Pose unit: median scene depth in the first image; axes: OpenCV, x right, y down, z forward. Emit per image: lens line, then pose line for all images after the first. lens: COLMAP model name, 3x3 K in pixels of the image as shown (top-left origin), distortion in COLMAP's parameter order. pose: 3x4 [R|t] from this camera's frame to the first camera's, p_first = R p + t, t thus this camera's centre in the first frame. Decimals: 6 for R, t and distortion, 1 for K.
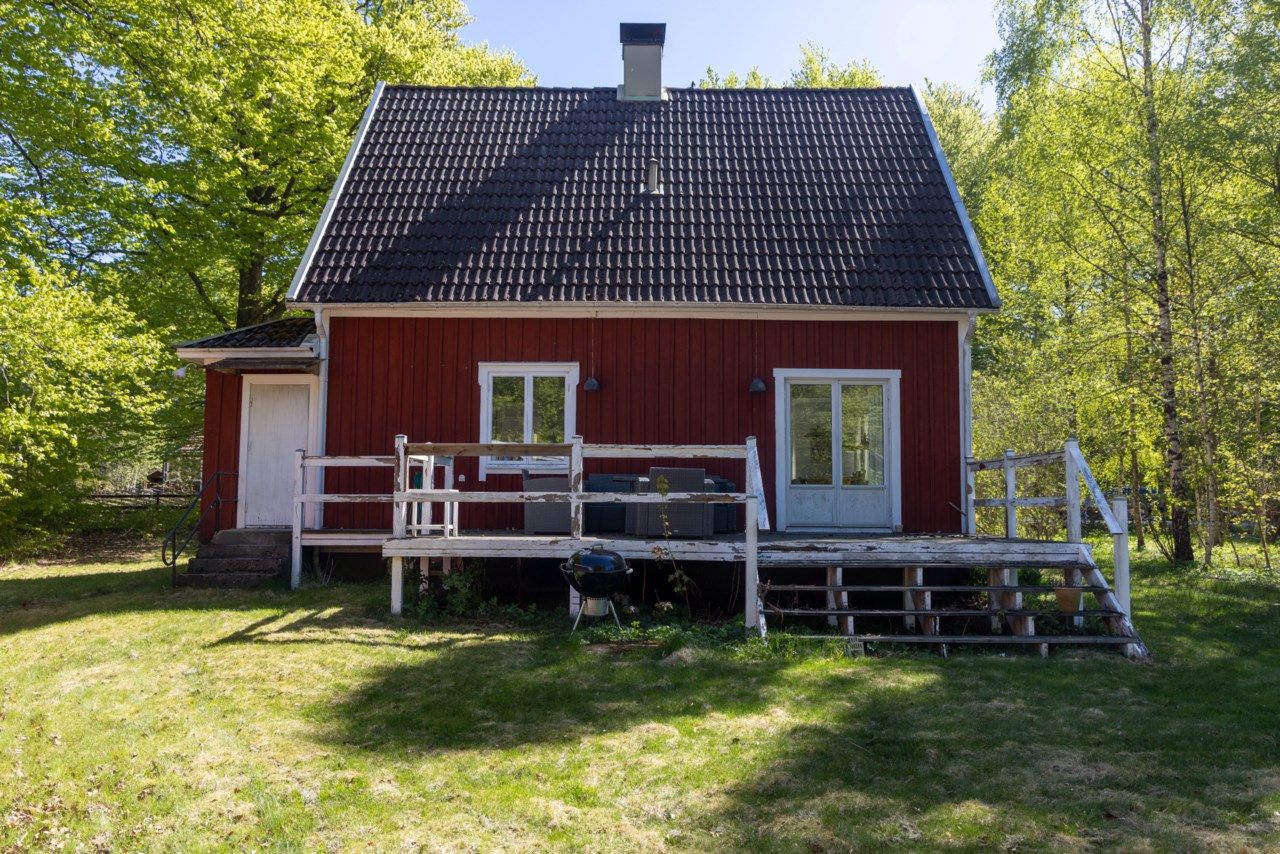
lens RADIAL K [[988.7, 0, 640.7], [0, 988.7, 426.4], [0, 0, 1]] dist [-0.095230, -0.001626]
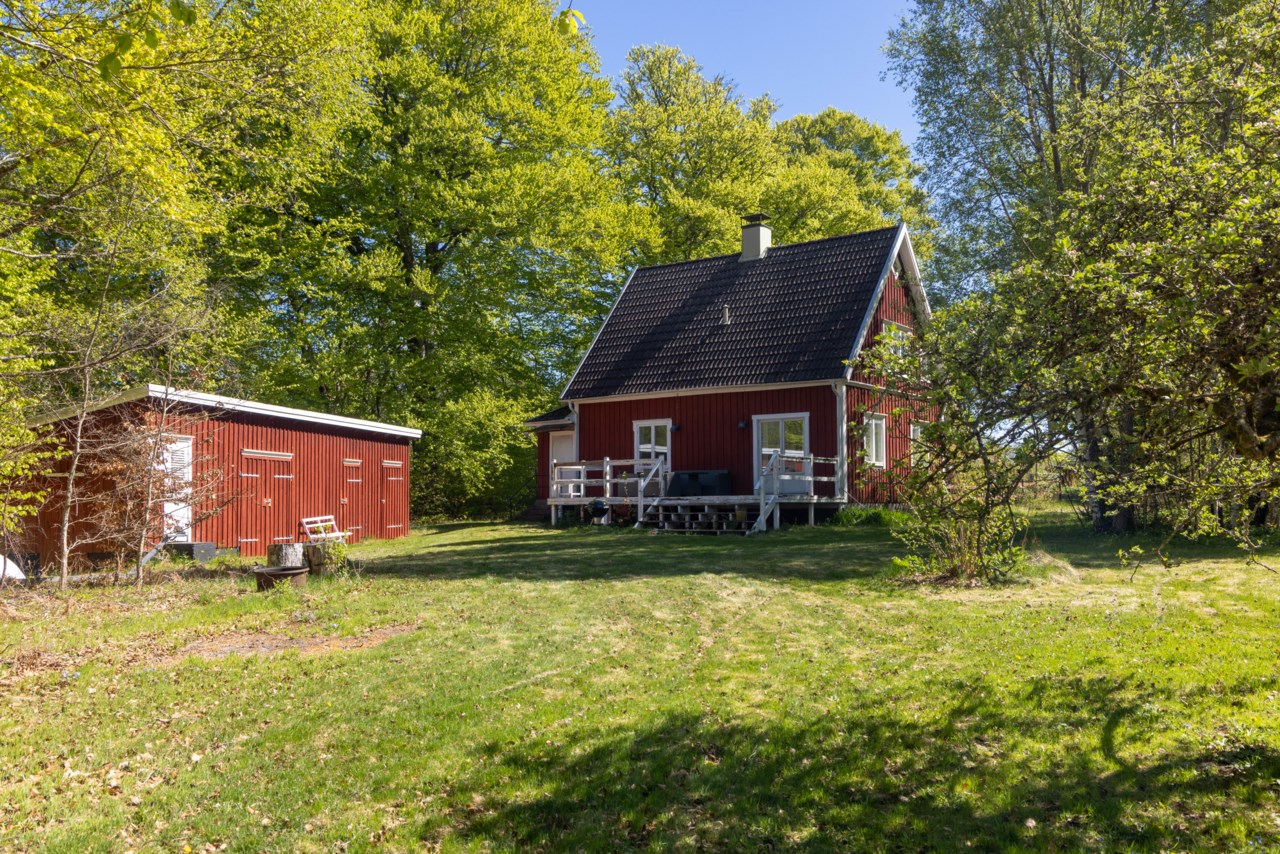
lens RADIAL K [[1092.5, 0, 640.7], [0, 1092.5, 434.7], [0, 0, 1]] dist [0.015835, 0.001438]
pose [[0.789725, -0.045800, -0.611749, 1.323354], [0.057432, 0.998349, -0.000603, -0.031927], [0.610767, -0.034658, 0.791051, -0.901178]]
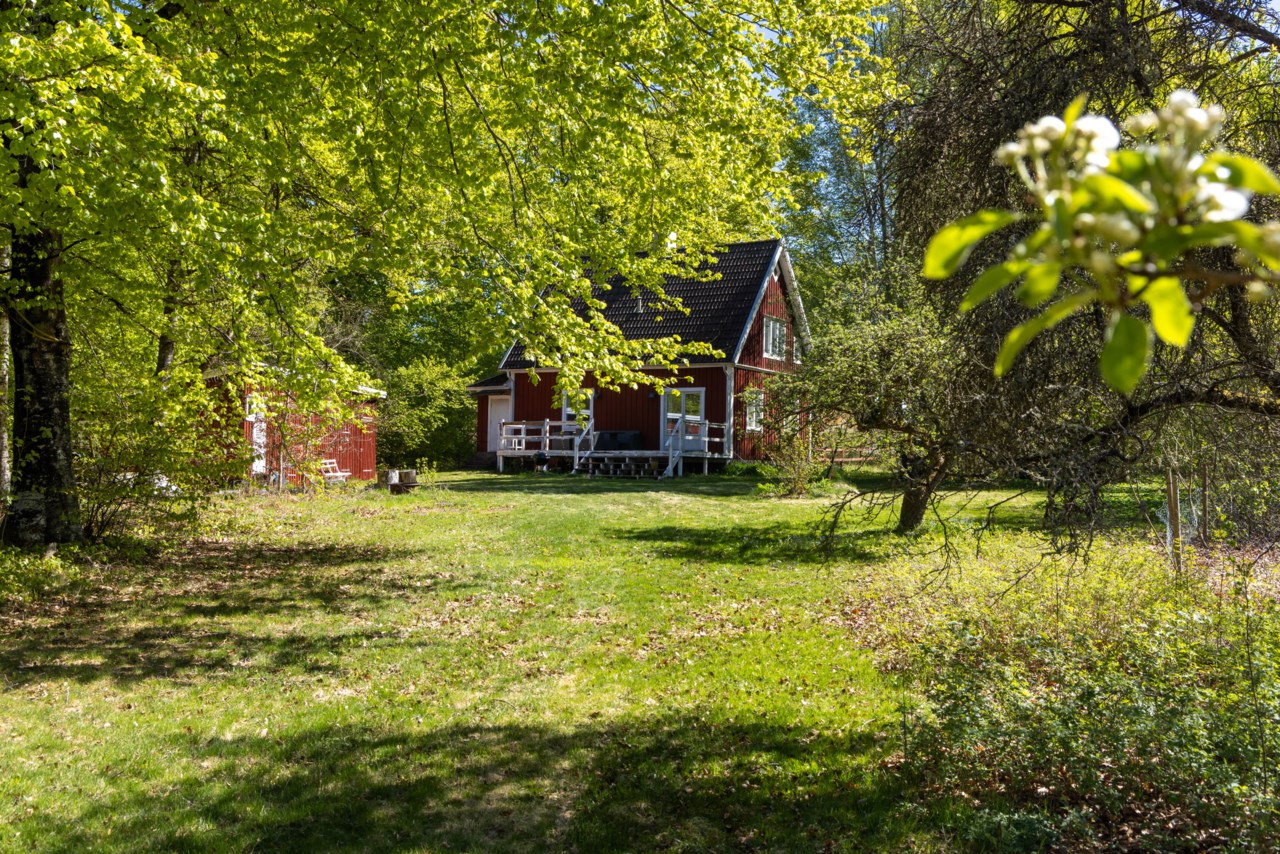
lens RADIAL K [[1304.0, 0, 641.0], [0, 1304.0, 426.5], [0, 0, 1]] dist [-0.017759, 0.000000]
pose [[0.855711, -0.008758, -0.517380, 1.833714], [0.030518, 0.998970, 0.033565, -0.075221], [0.516553, -0.044511, 0.855097, -1.898386]]
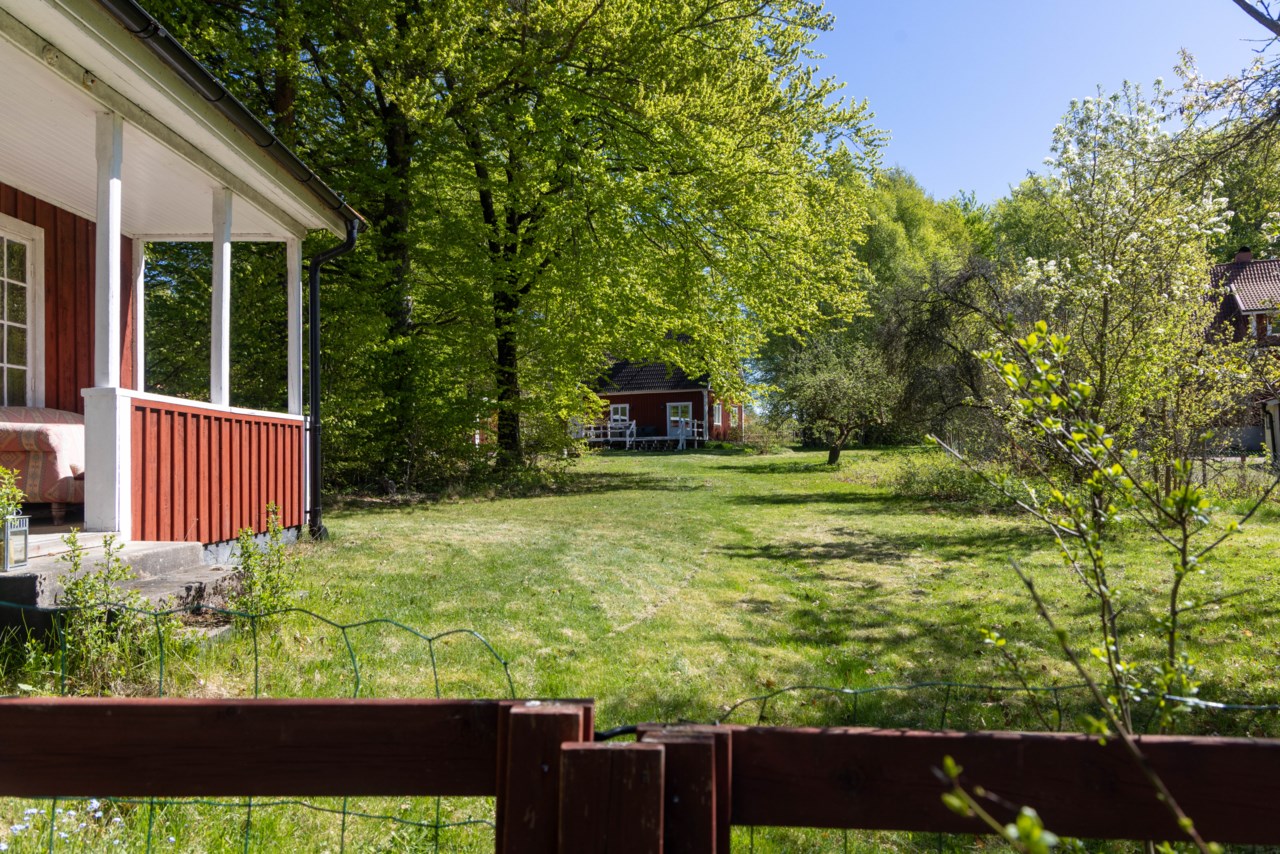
lens RADIAL K [[886.8, 0, 636.7], [0, 886.8, 428.0], [0, 0, 1]] dist [0.002007, 0.000039]
pose [[0.889581, -0.029400, -0.455831, 1.928265], [0.052224, 0.997929, 0.037555, -0.106372], [0.453782, -0.057213, 0.889274, -2.809619]]
